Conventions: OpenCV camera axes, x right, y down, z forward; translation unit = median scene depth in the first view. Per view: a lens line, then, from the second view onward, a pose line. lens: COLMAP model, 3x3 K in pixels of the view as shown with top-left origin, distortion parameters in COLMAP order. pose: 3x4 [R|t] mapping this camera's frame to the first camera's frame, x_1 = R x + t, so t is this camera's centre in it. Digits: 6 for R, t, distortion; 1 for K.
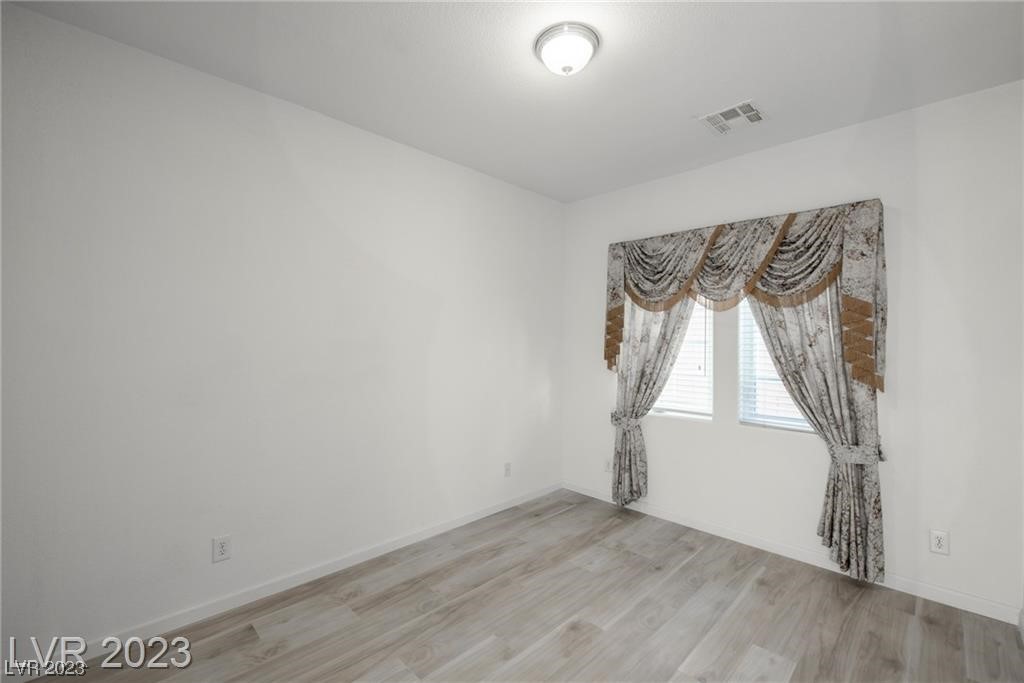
lens RADIAL K [[425.2, 0, 516.2], [0, 425.2, 347.1], [0, 0, 1]] dist [-0.014734, -0.000711]
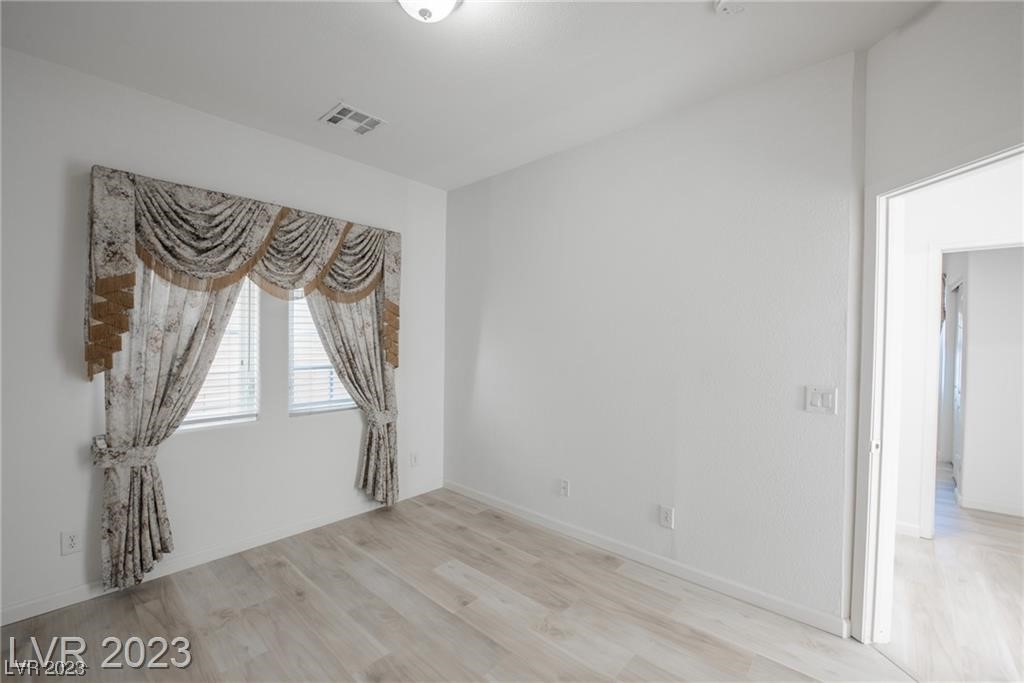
lens RADIAL K [[425.2, 0, 514.4], [0, 425.2, 349.9], [0, 0, 1]] dist [-0.014734, -0.000711]
pose [[-0.050182, -0.038983, 0.997979, -0.480987], [-0.003709, 0.999238, 0.038846, -0.012999], [-0.998733, -0.001752, -0.050288, 0.544182]]
